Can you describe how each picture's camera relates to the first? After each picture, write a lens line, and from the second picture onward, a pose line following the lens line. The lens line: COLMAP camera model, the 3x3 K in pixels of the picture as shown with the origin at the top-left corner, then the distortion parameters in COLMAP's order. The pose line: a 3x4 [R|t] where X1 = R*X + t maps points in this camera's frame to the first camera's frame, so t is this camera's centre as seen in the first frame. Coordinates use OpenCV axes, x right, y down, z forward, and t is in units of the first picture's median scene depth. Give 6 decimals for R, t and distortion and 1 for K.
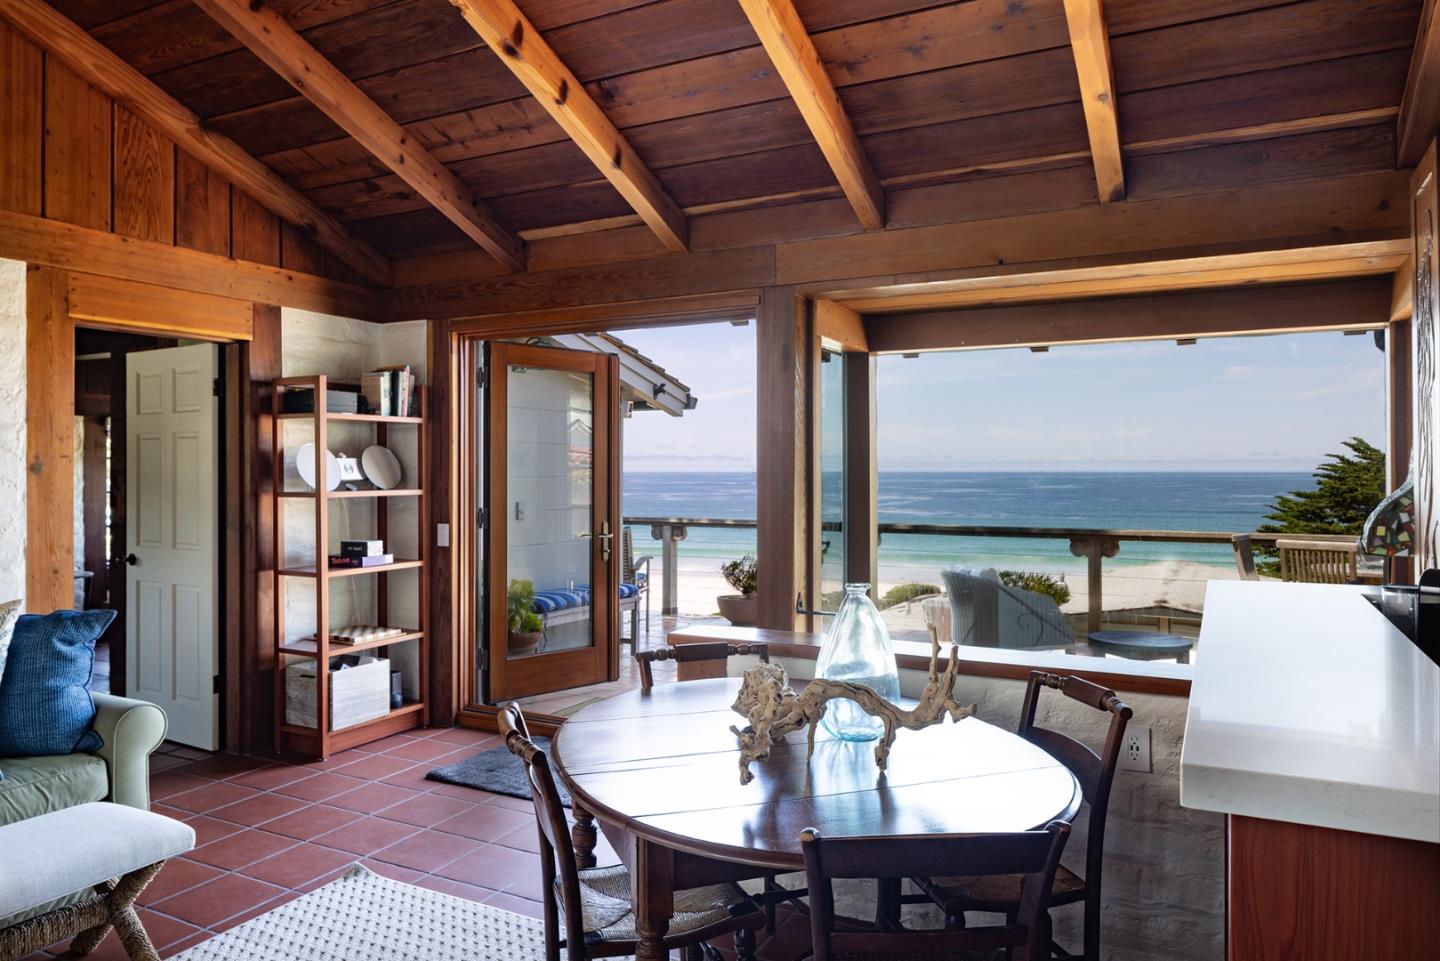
lens RADIAL K [[975.7, 0, 719.1], [0, 975.7, 462.3], [0, 0, 1]] dist [-0.008311, -0.002315]
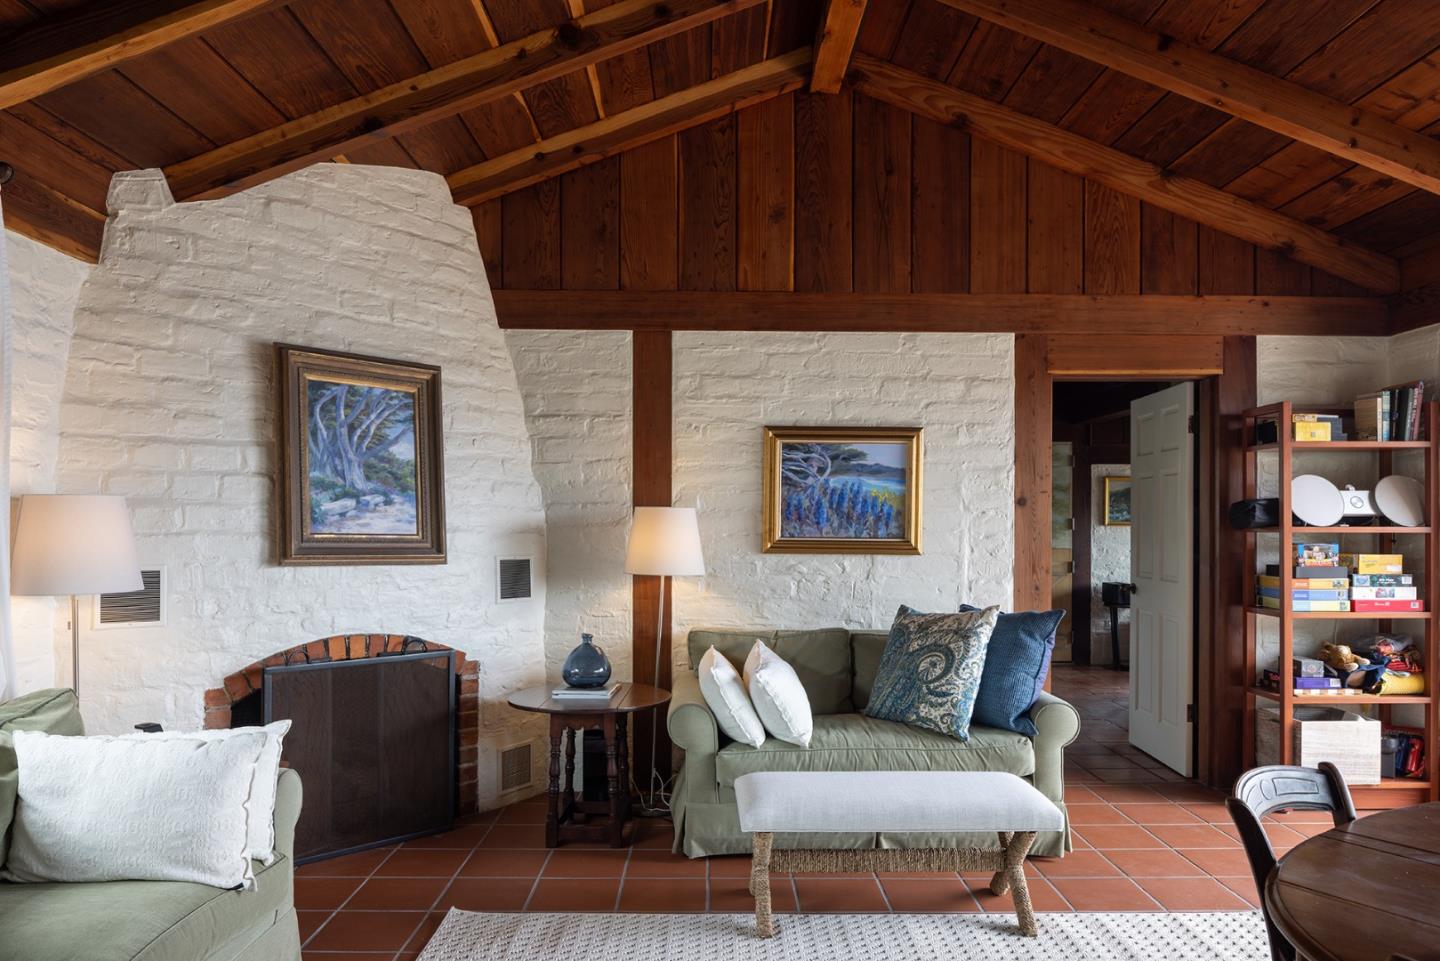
lens RADIAL K [[973.2, 0, 721.6], [0, 973.2, 522.9], [0, 0, 1]] dist [-0.003765, 0.000256]
pose [[0.472446, 0.003094, -0.881354, 0.155147], [0.002669, 0.999984, 0.004941, 0.020722], [0.881356, -0.004687, 0.472430, 0.077836]]
